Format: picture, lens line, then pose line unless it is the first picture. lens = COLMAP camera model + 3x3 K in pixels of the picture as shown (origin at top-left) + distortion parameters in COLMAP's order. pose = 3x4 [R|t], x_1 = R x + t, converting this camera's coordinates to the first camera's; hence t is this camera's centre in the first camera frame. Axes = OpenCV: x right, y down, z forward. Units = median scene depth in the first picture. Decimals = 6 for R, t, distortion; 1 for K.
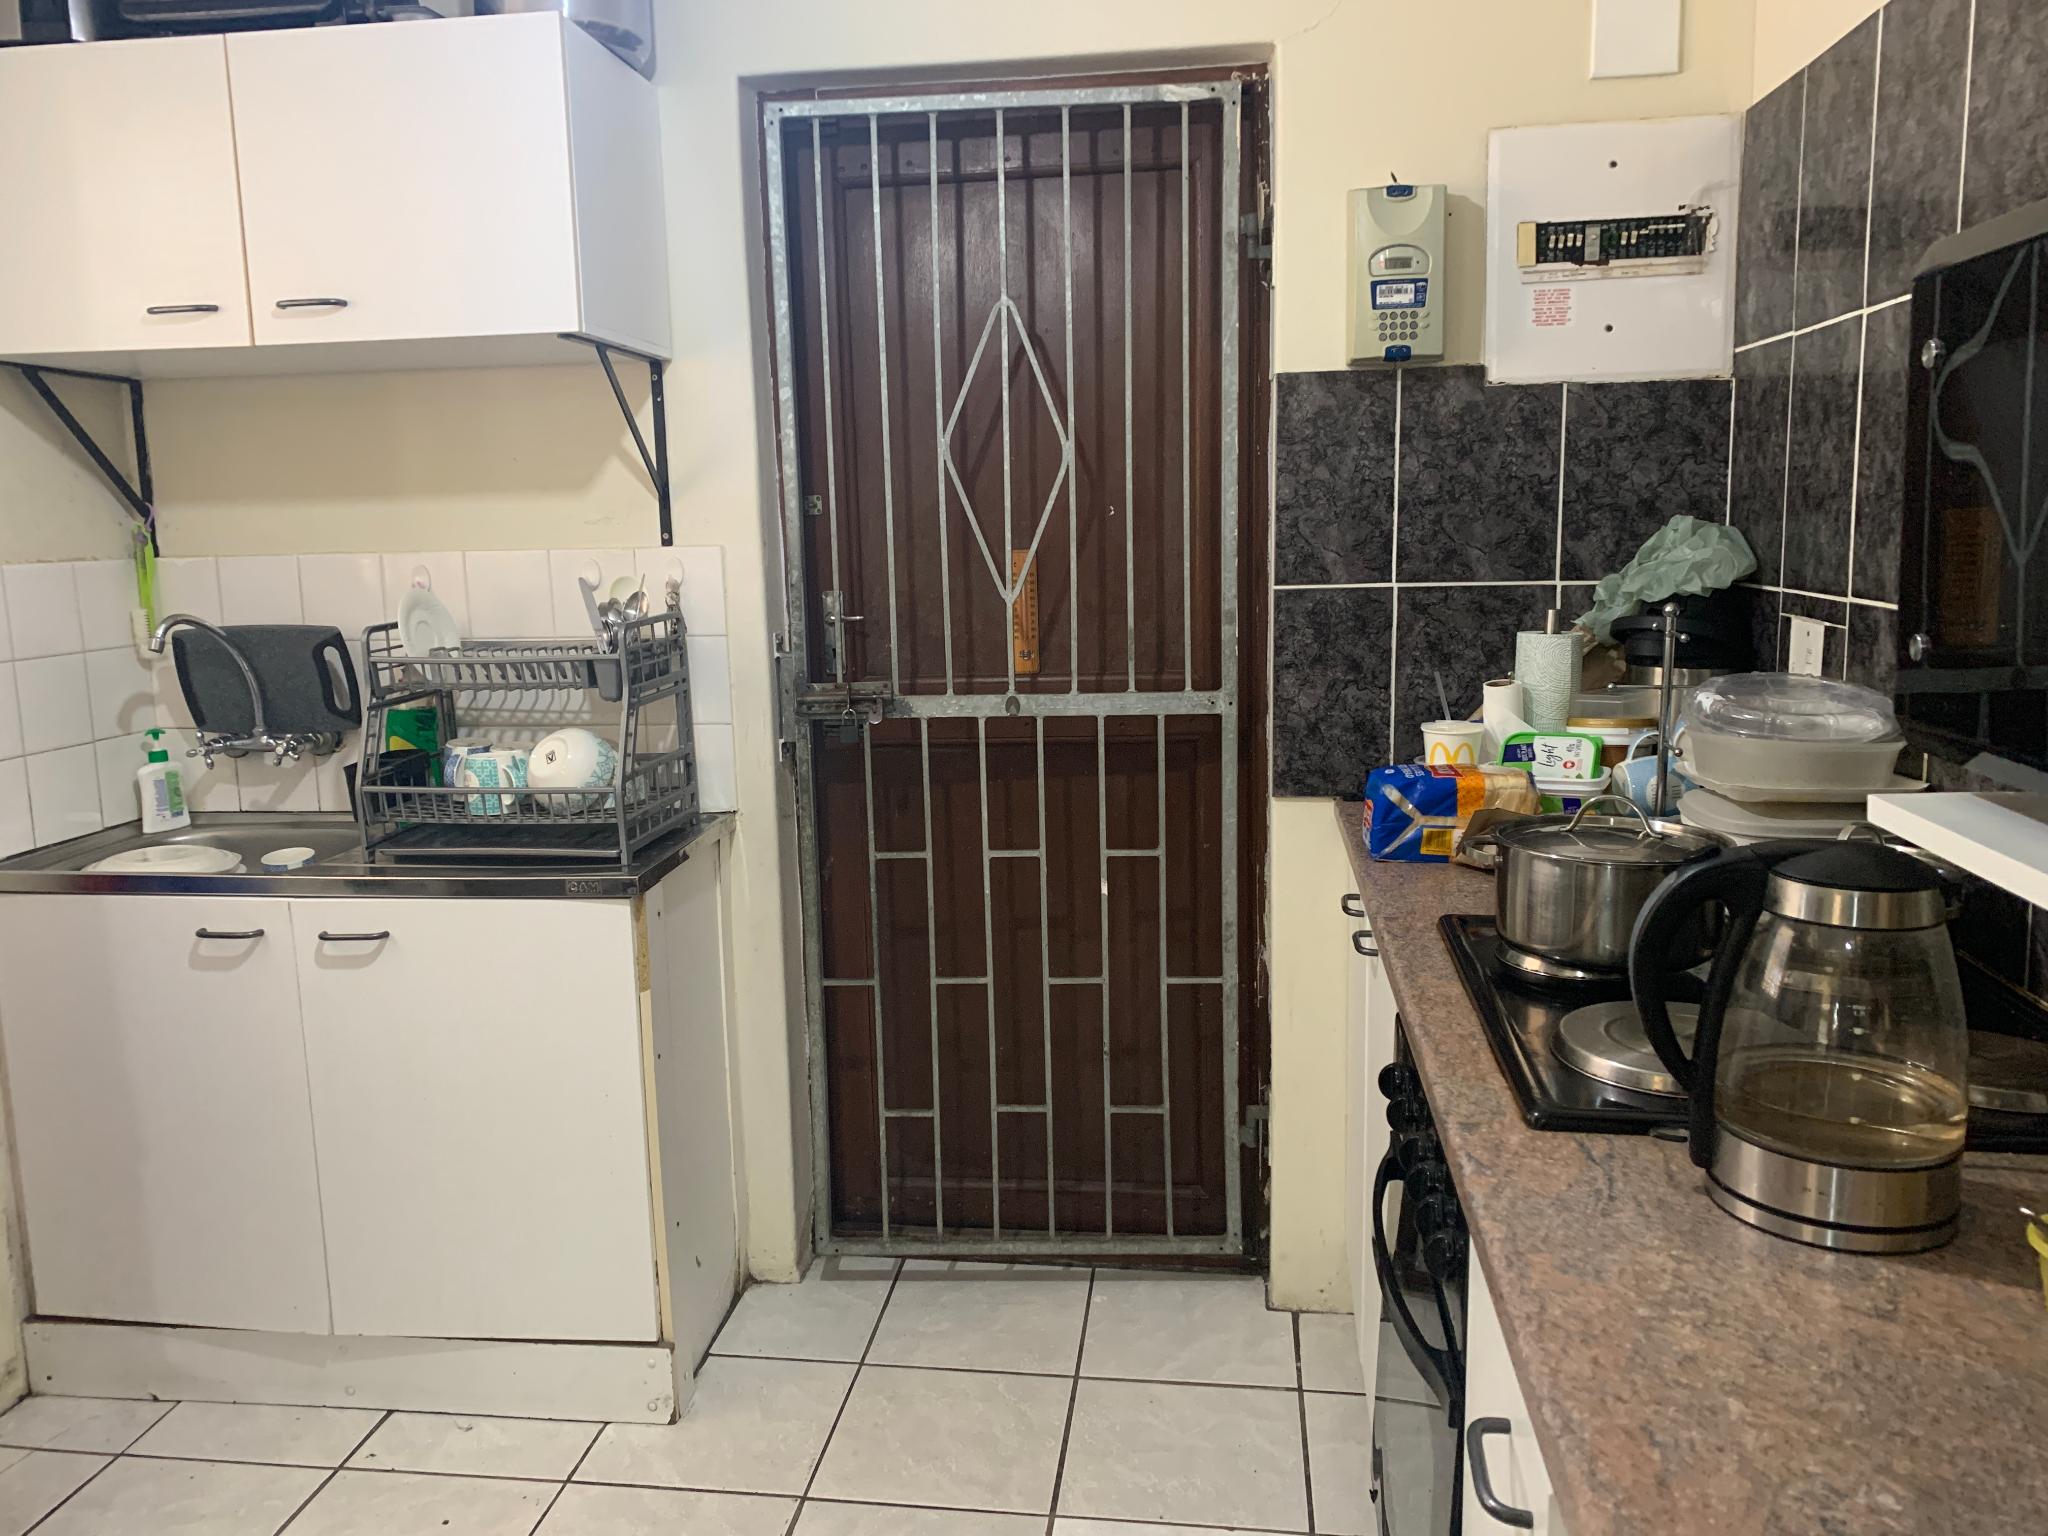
lens RADIAL K [[1579.9, 0, 1007.6], [0, 1579.9, 759.1], [0, 0, 1]] dist [0.043427, -0.046411]
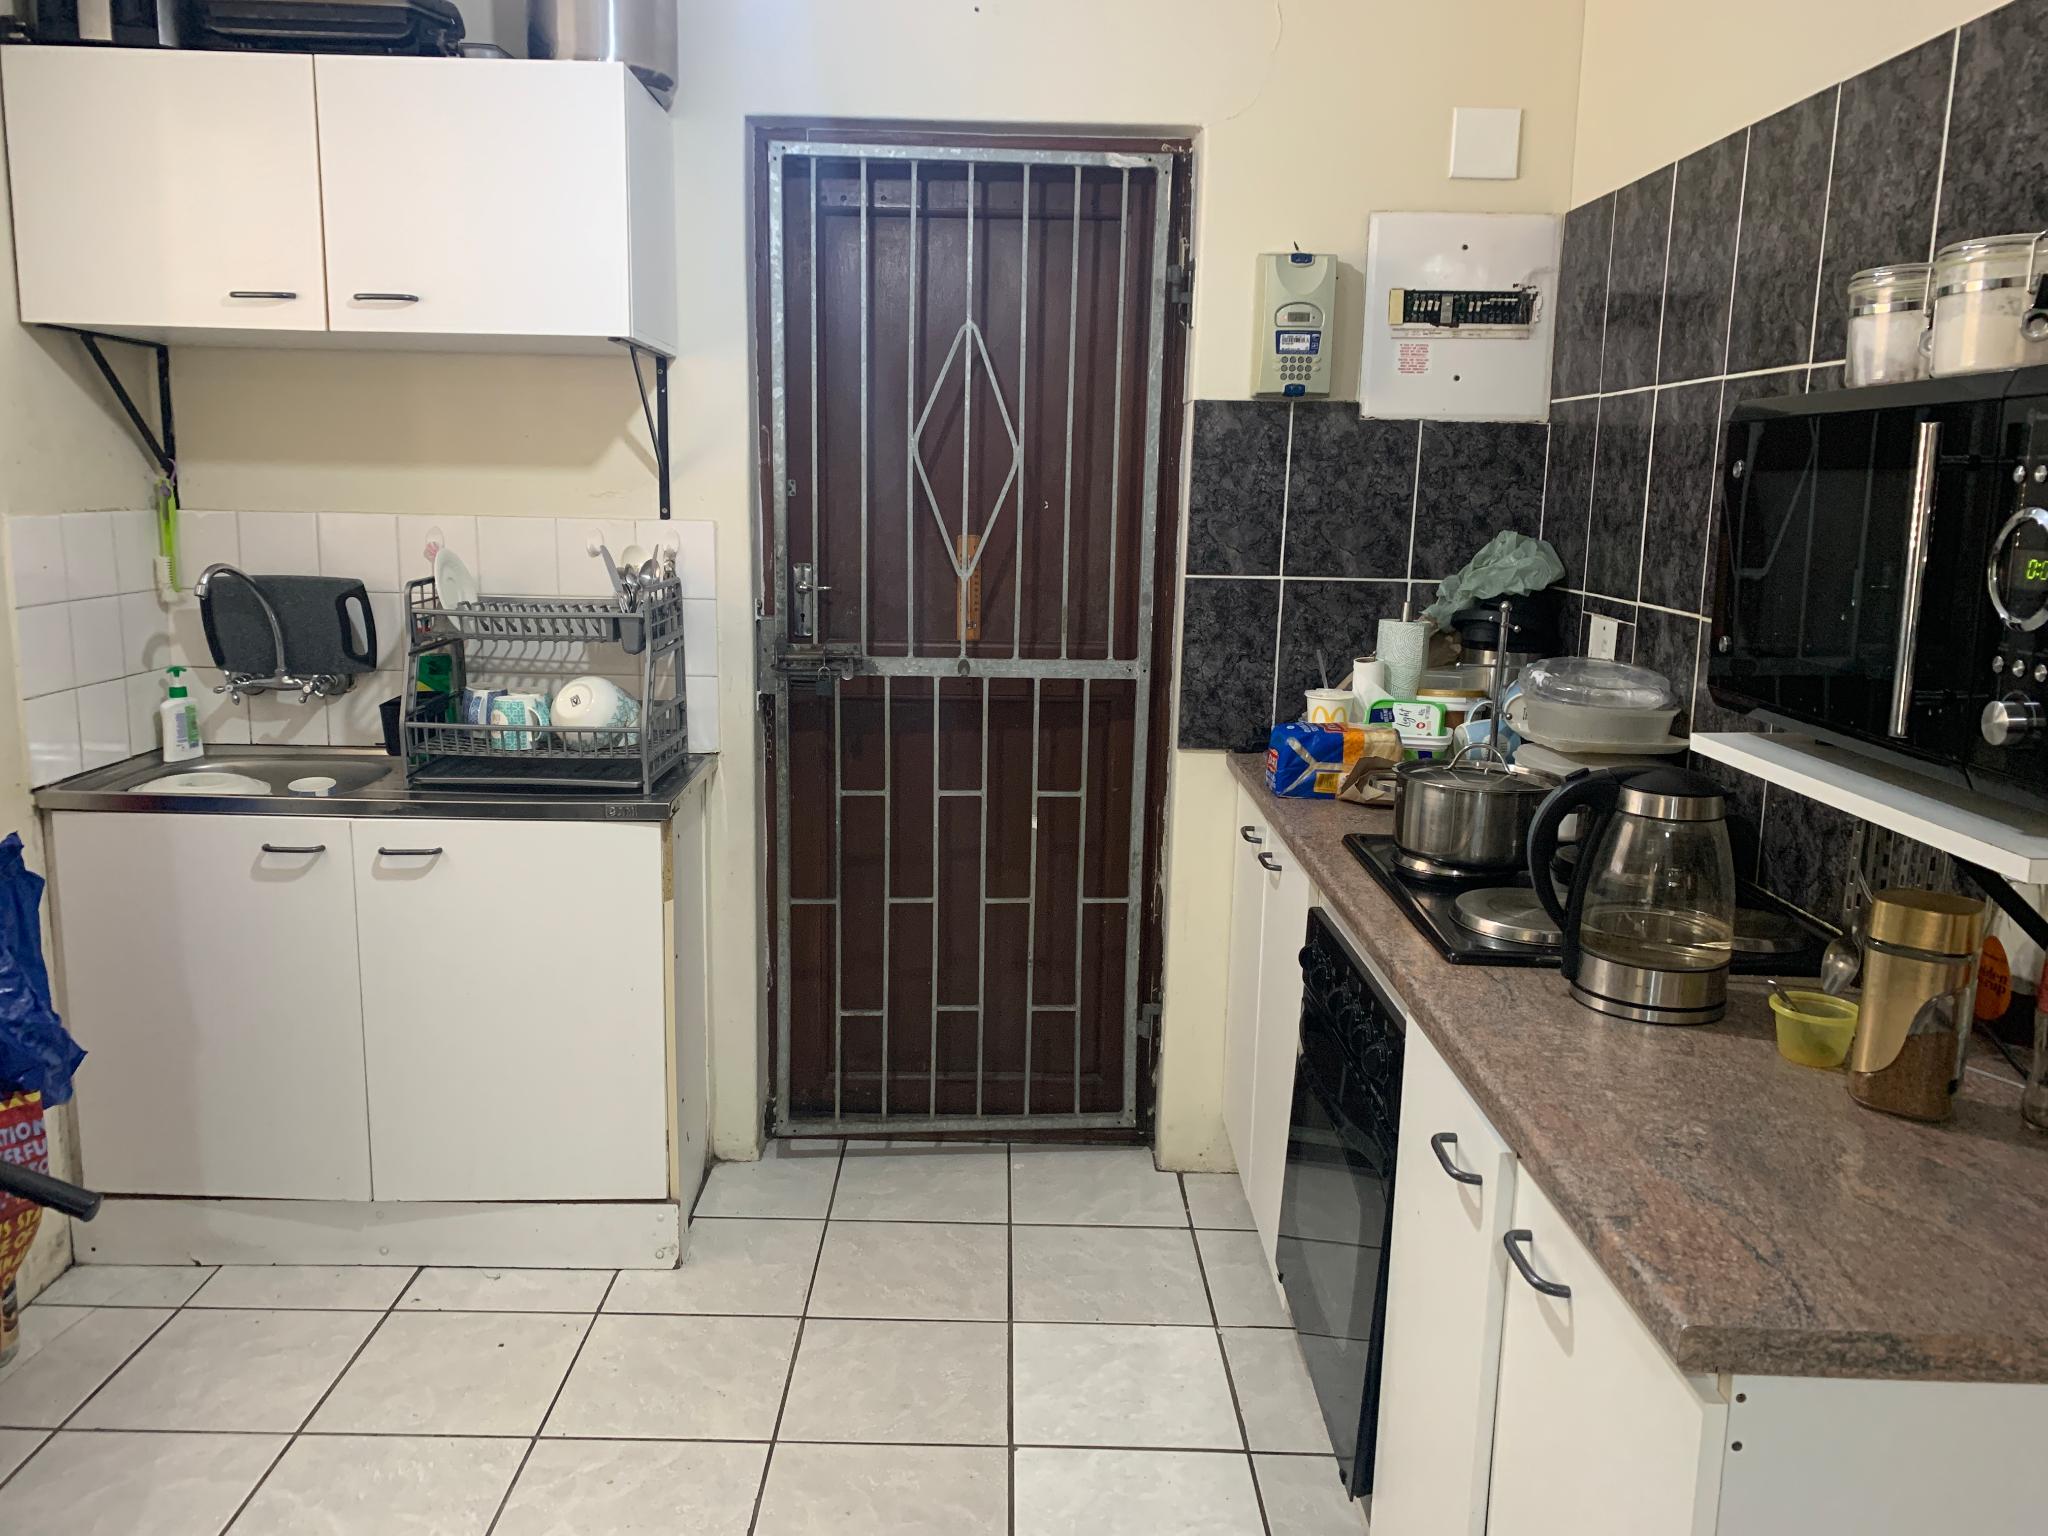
lens RADIAL K [[1579.9, 0, 1013.6], [0, 1579.9, 773.0], [0, 0, 1]] dist [0.043427, -0.046411]
pose [[0.988682, 0.017191, 0.149036, -0.143047], [-0.021590, 0.999376, 0.027947, 0.012006], [-0.148462, -0.030849, 0.988437, -0.187977]]
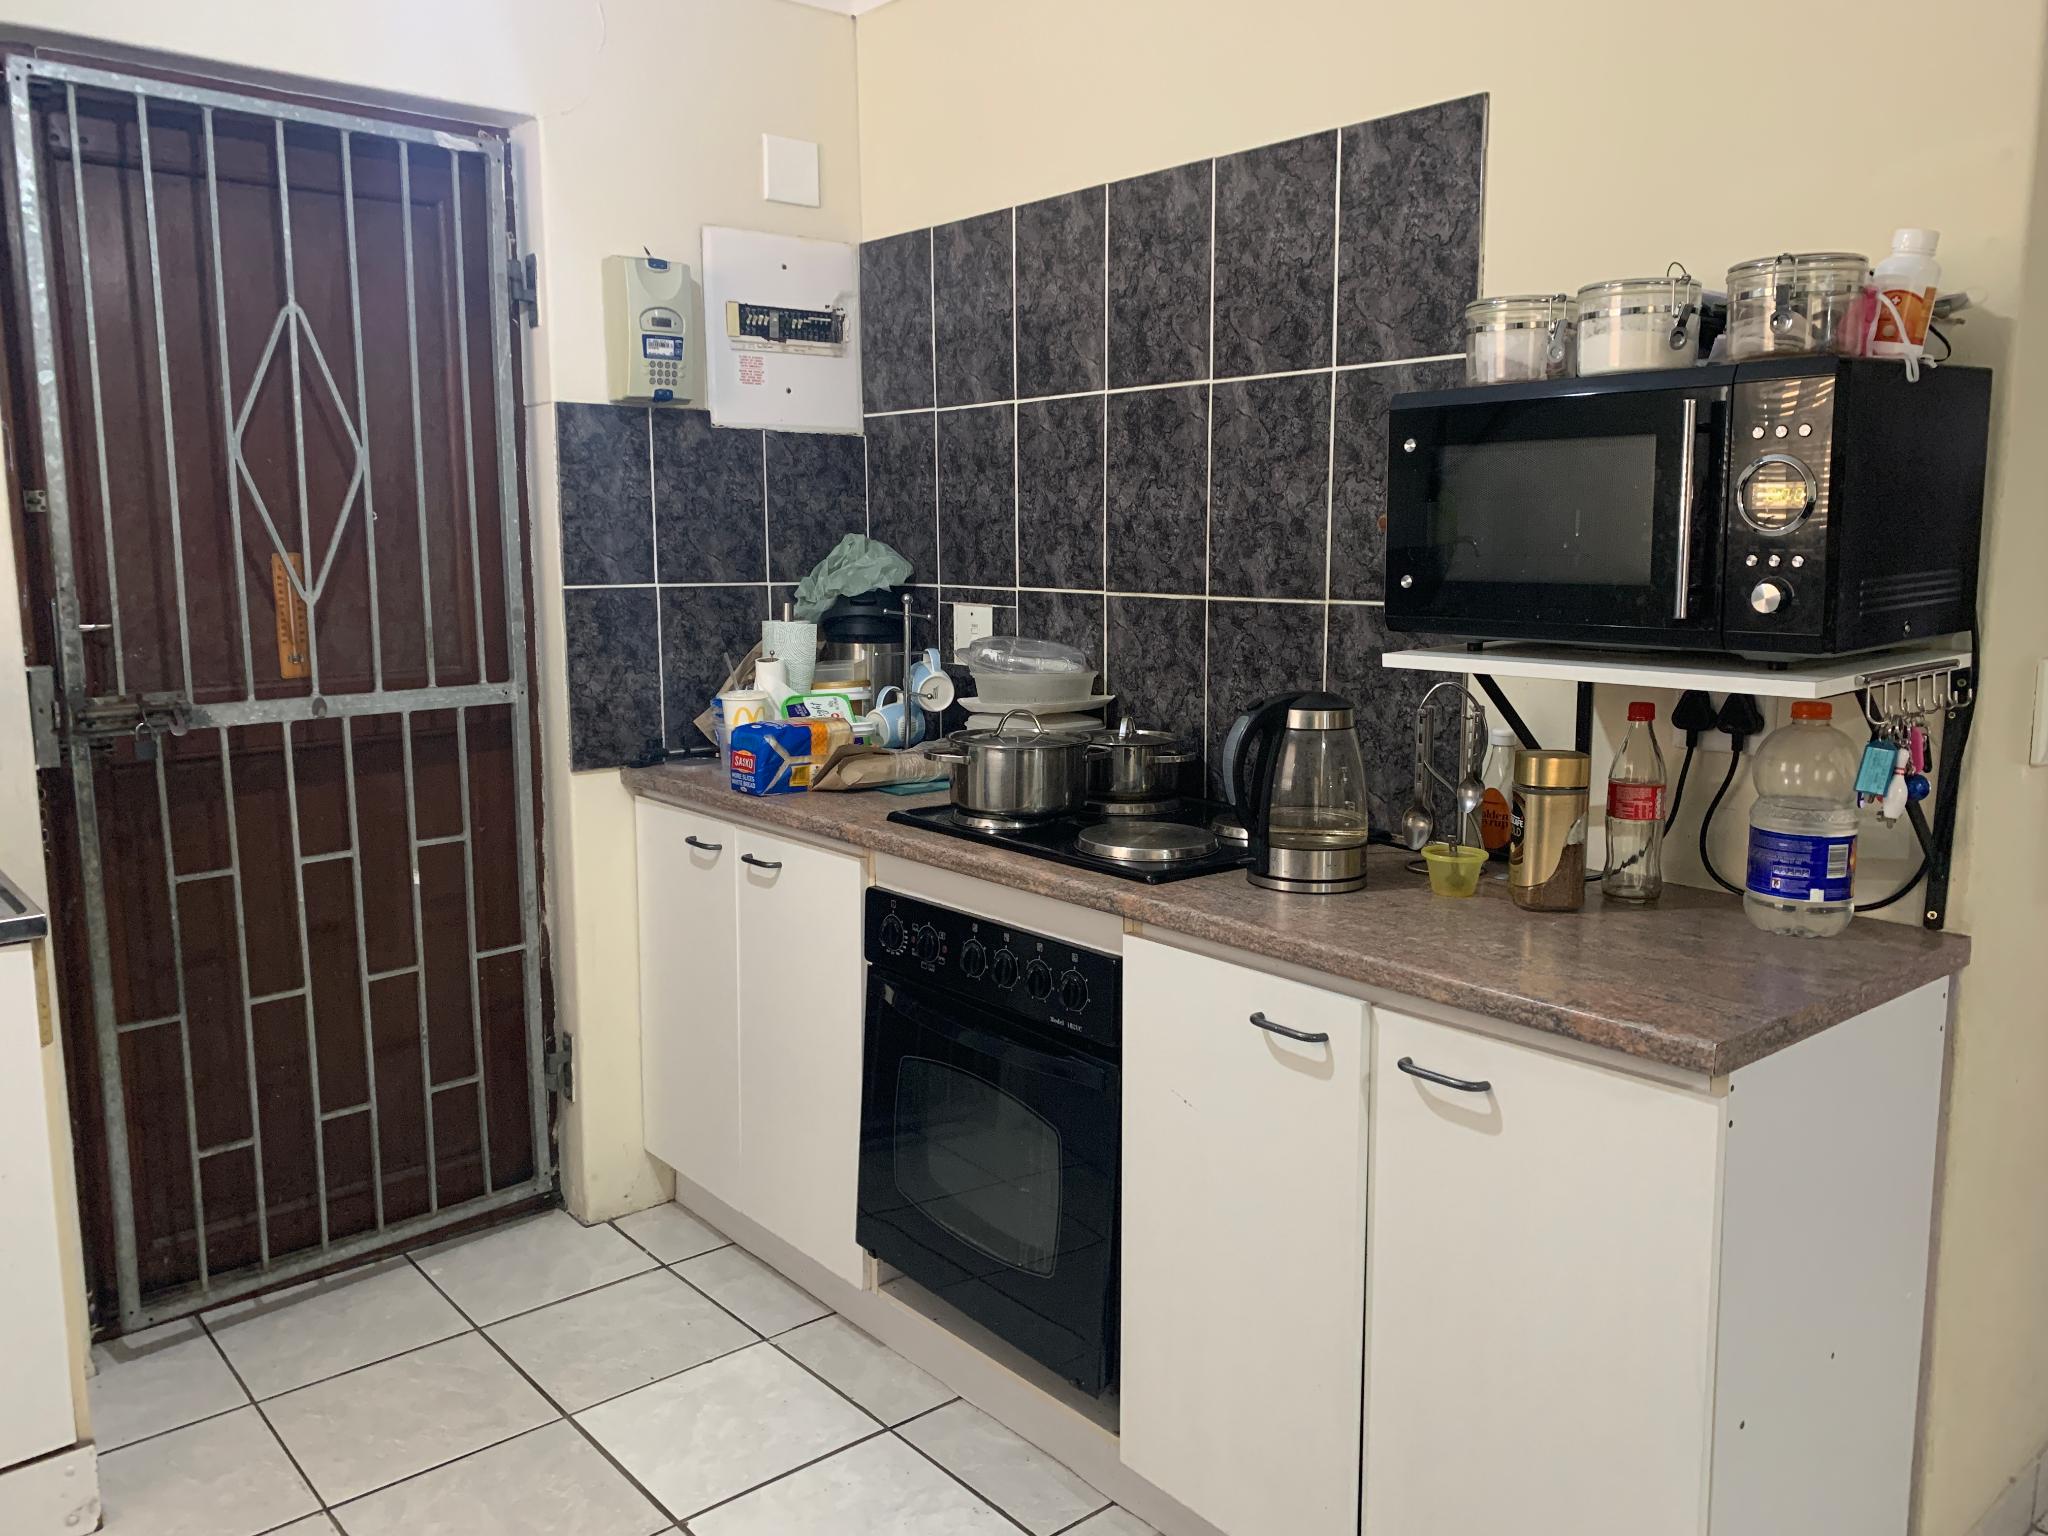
lens RADIAL K [[1579.9, 0, 1034.0], [0, 1579.9, 765.0], [0, 0, 1]] dist [0.043427, -0.046411]
pose [[0.656428, -0.090789, 0.748906, -0.488544], [0.104718, 0.994087, 0.028725, 0.021922], [-0.747086, 0.059568, 0.662053, -0.007699]]
